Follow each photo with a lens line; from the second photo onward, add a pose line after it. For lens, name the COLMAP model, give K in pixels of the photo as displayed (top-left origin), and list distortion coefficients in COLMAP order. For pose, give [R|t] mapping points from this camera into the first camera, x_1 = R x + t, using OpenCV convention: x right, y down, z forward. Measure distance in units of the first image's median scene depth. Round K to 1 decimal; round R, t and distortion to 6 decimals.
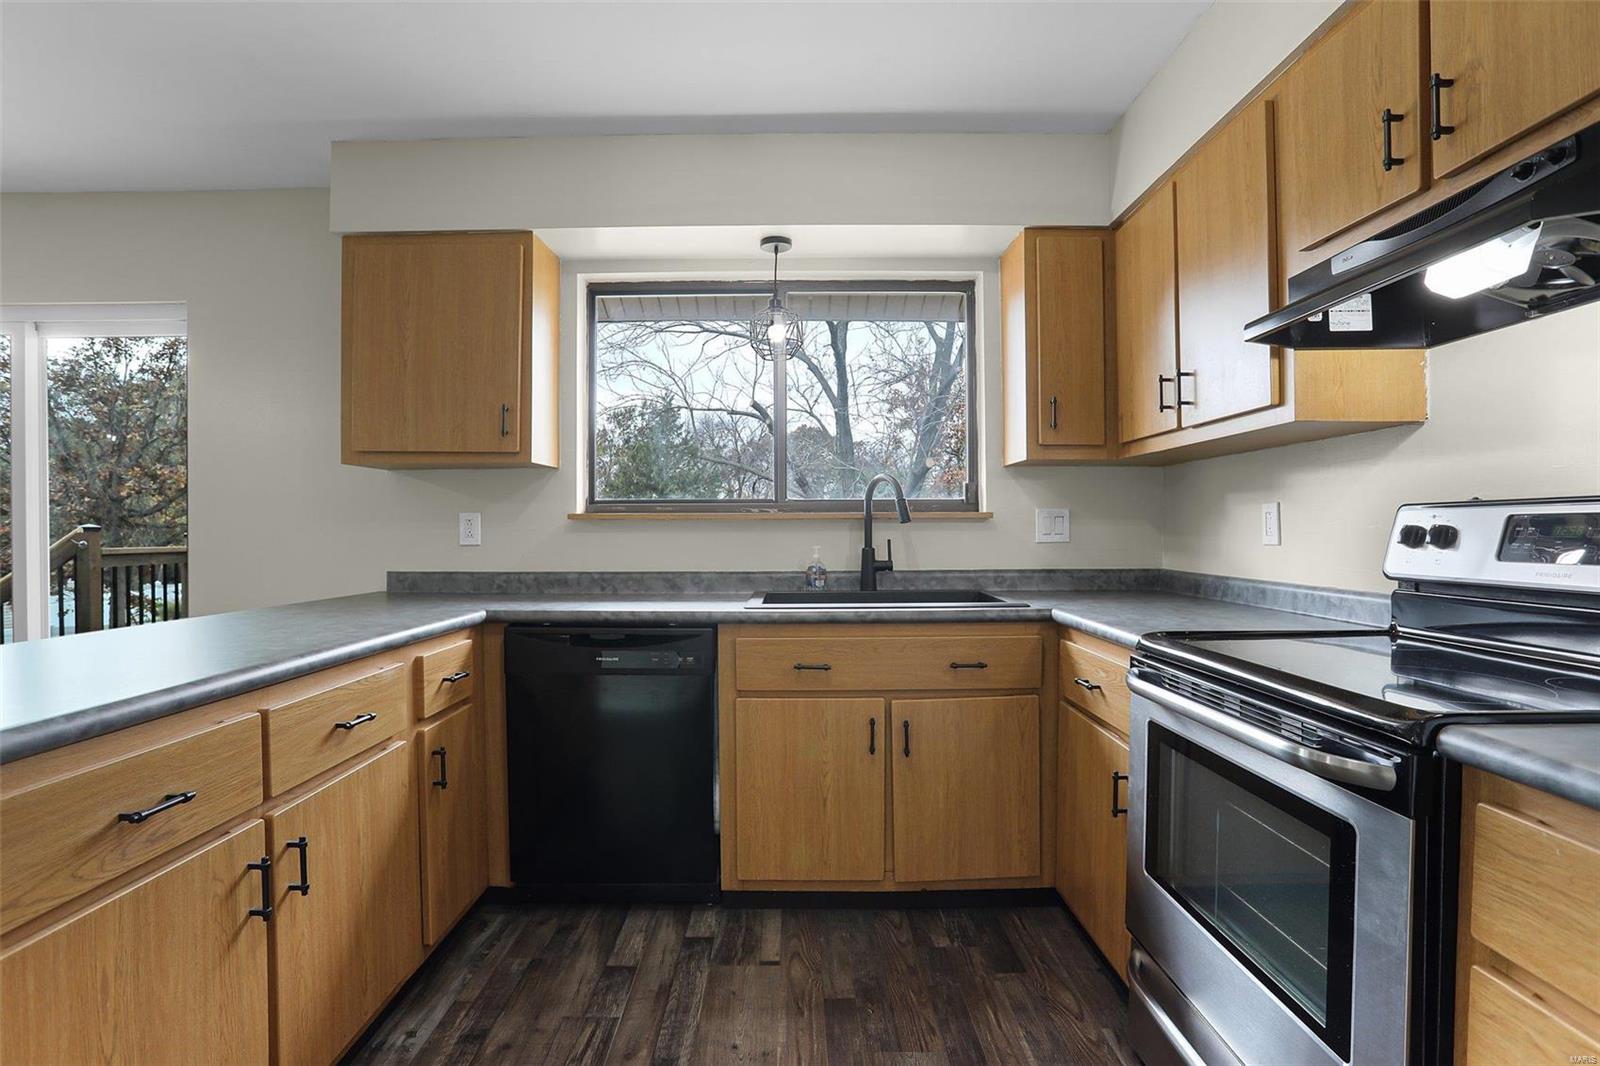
lens RADIAL K [[781.7, 0, 794.7], [0, 781.7, 537.7], [0, 0, 1]] dist [-0.067686, 0.024469]
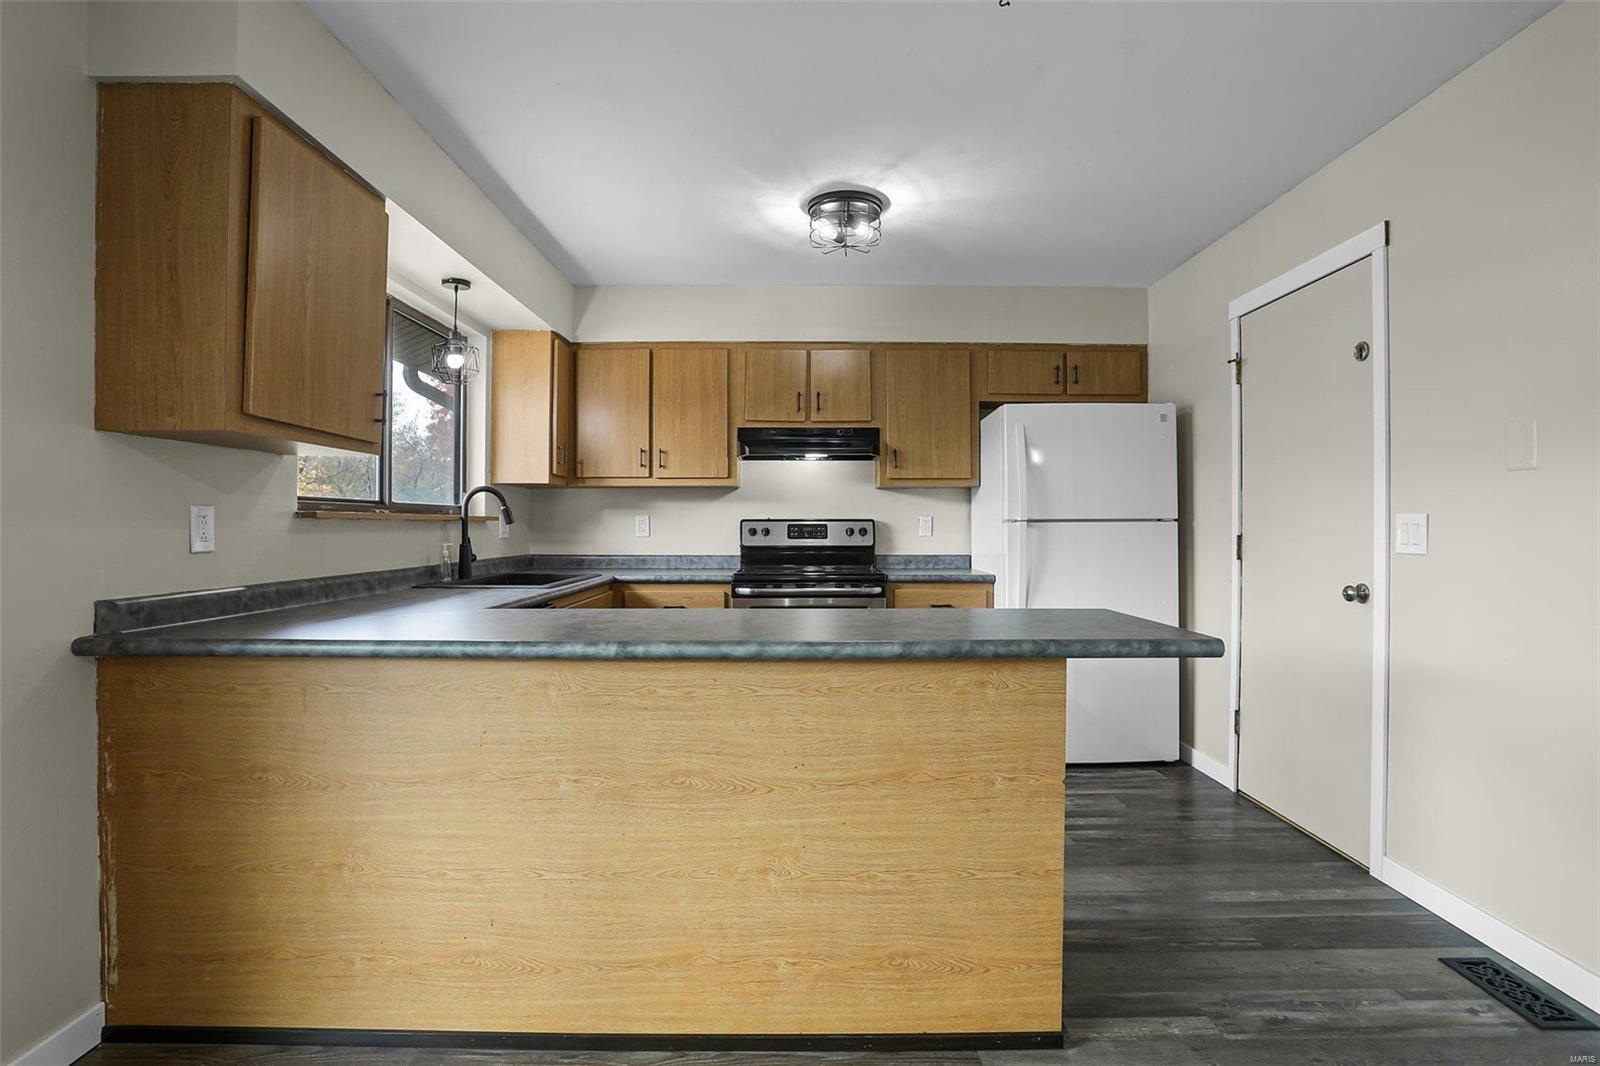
lens RADIAL K [[804.0, 0, 789.5], [0, 804.0, 533.1], [0, 0, 1]] dist [-0.035091, 0.011725]
pose [[0.011807, -0.005724, 0.999914, -1.429746], [0.010619, 0.999928, 0.005599, -0.007355], [-0.999874, 0.010552, 0.011867, 0.576510]]
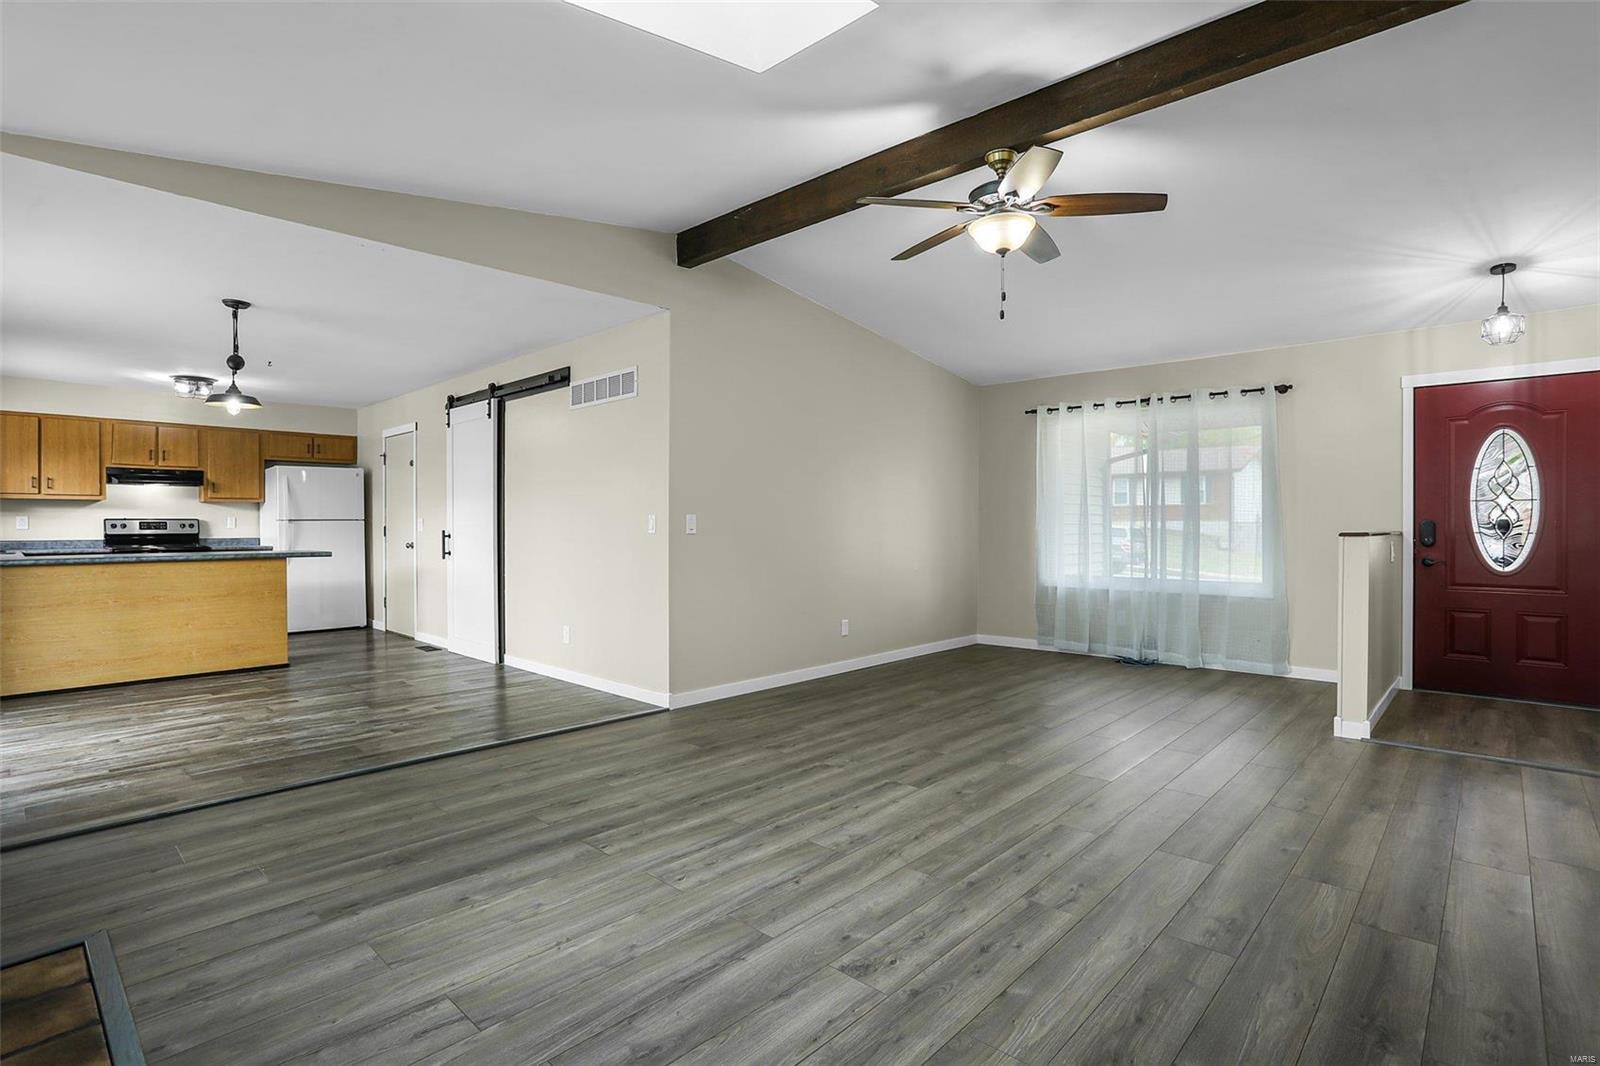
lens RADIAL K [[781.7, 0, 804.1], [0, 781.7, 524.1], [0, 0, 1]] dist [-0.067686, 0.024469]
pose [[-0.734105, 0.002592, 0.679031, -3.781310], [0.010143, 0.999923, 0.007149, -0.001634], [-0.678960, 0.012135, -0.734075, 1.042992]]
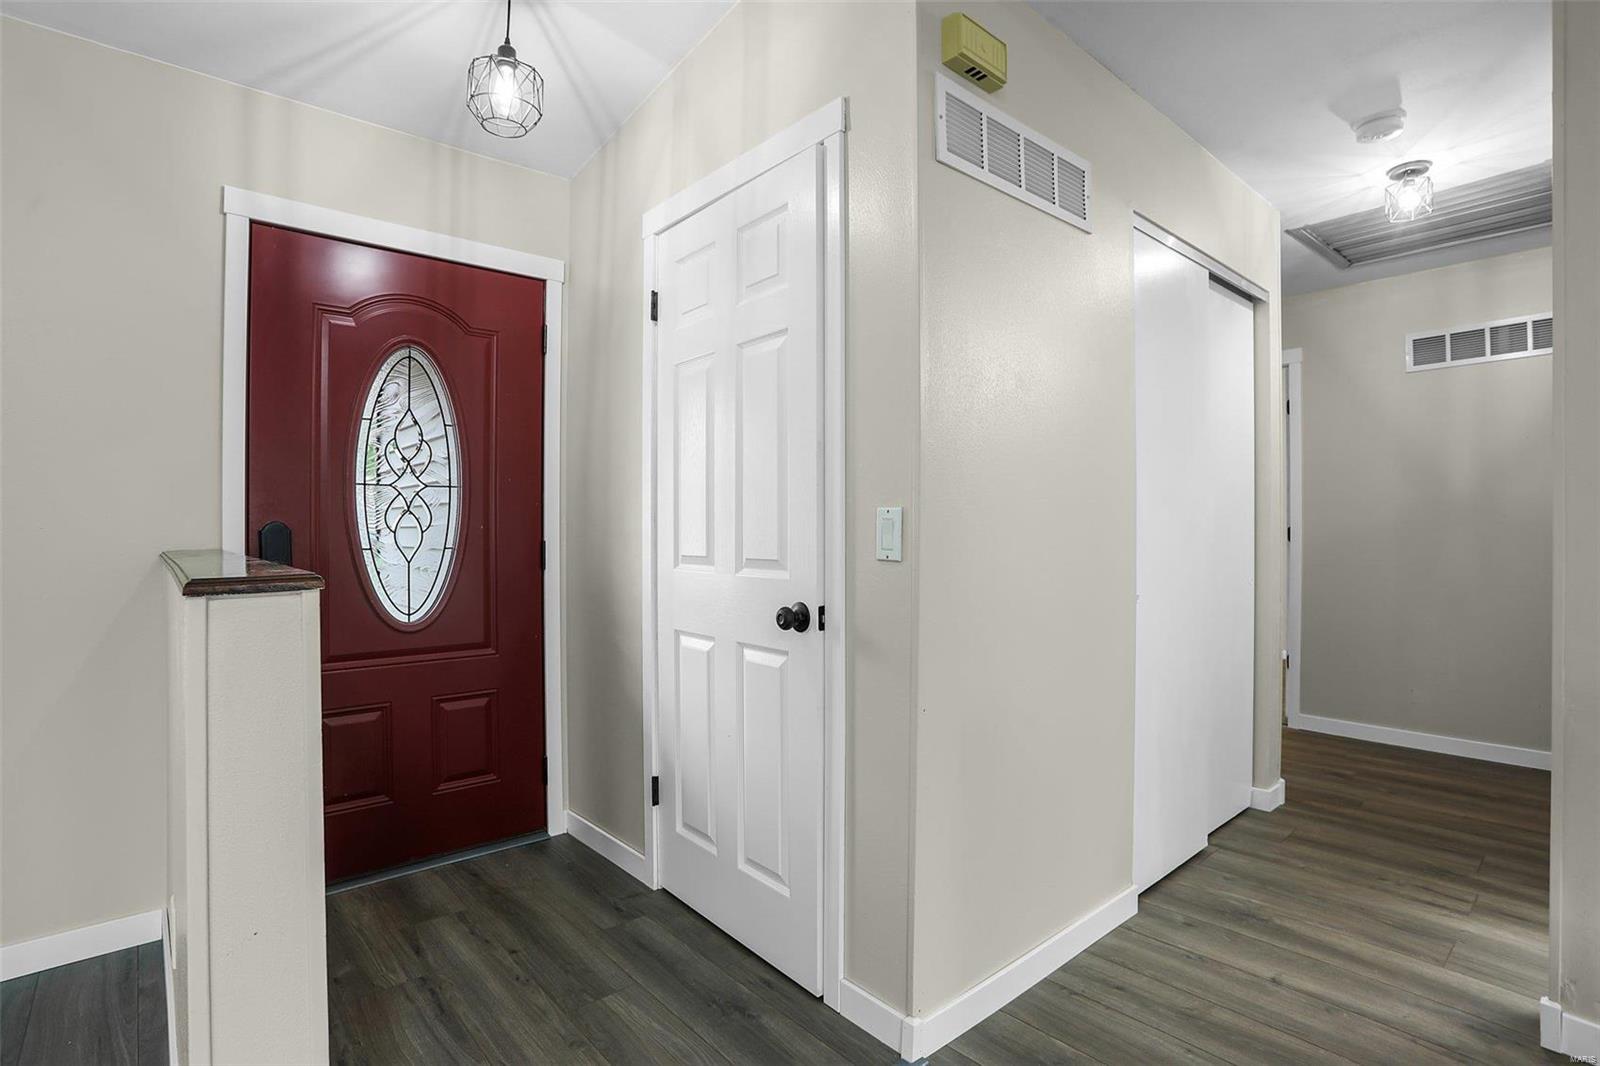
lens RADIAL K [[781.7, 0, 799.2], [0, 781.7, 520.5], [0, 0, 1]] dist [-0.067686, 0.024469]
pose [[-0.754789, -0.001024, -0.655966, -3.481352], [-0.002444, 0.999996, 0.001251, 0.014180], [0.655963, 0.002547, -0.754789, -0.668486]]
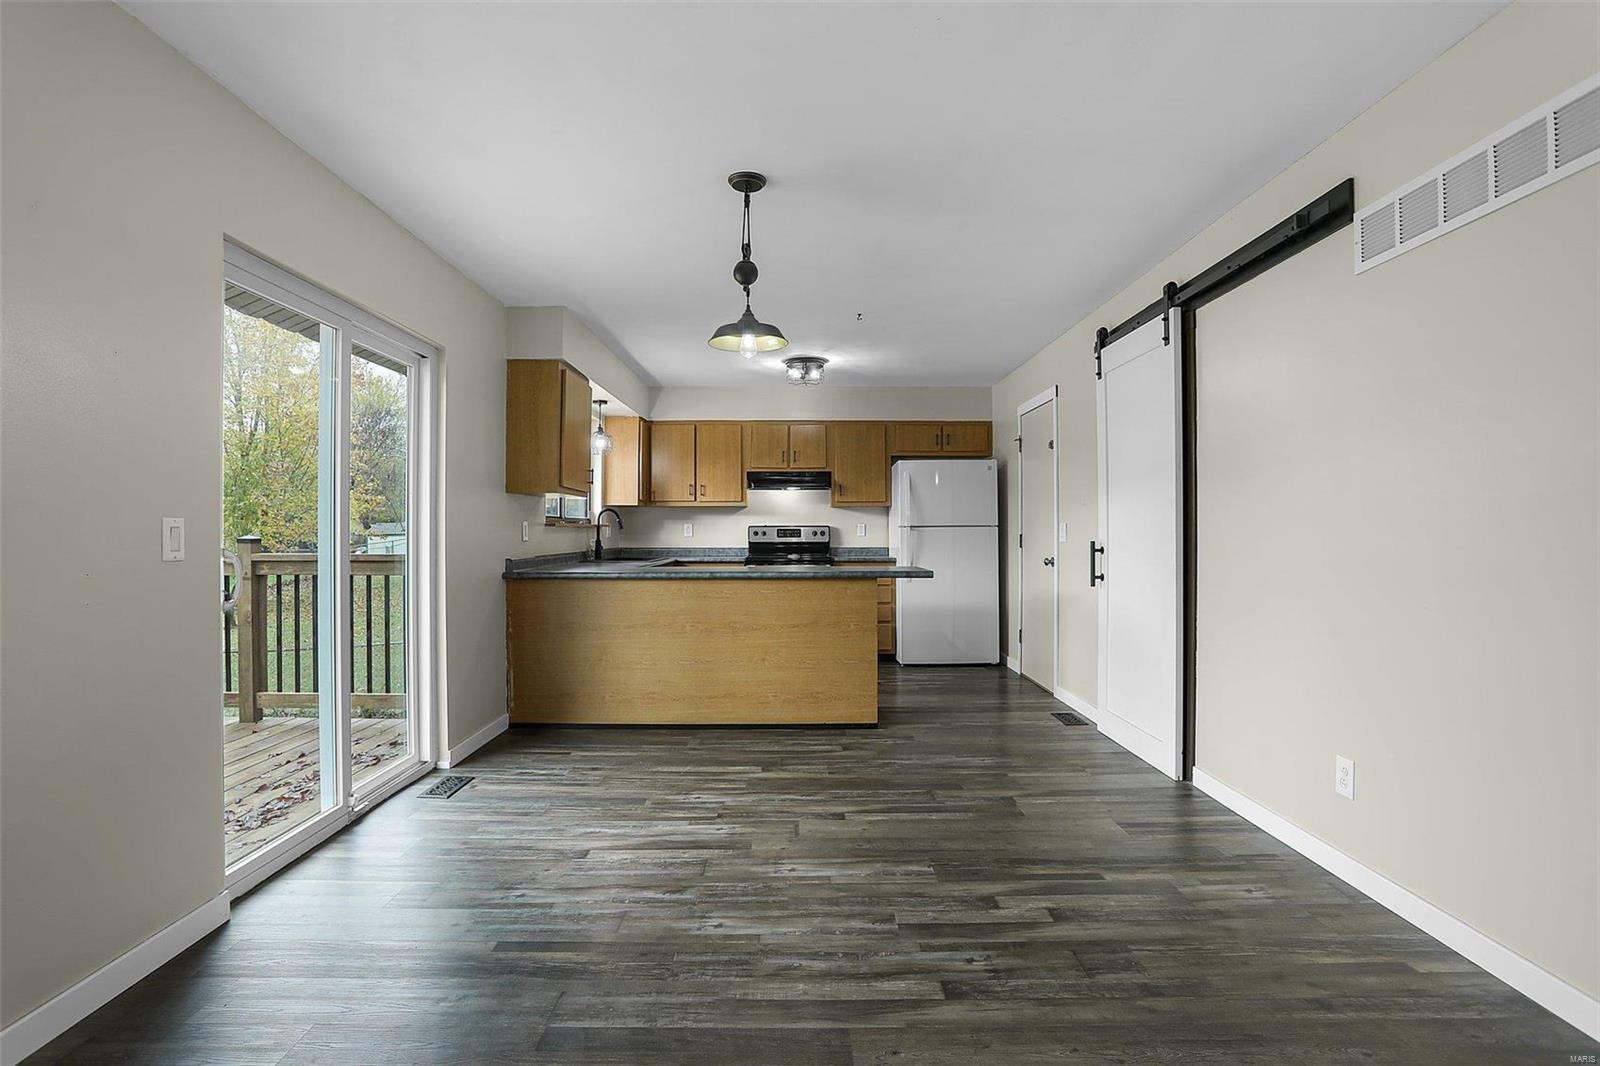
lens RADIAL K [[781.7, 0, 785.2], [0, 781.7, 537.2], [0, 0, 1]] dist [-0.067686, 0.024469]
pose [[0.013439, -0.004939, 0.999897, -2.636698], [0.012189, 0.999914, 0.004776, 0.001107], [-0.999835, 0.012123, 0.013498, 0.528013]]
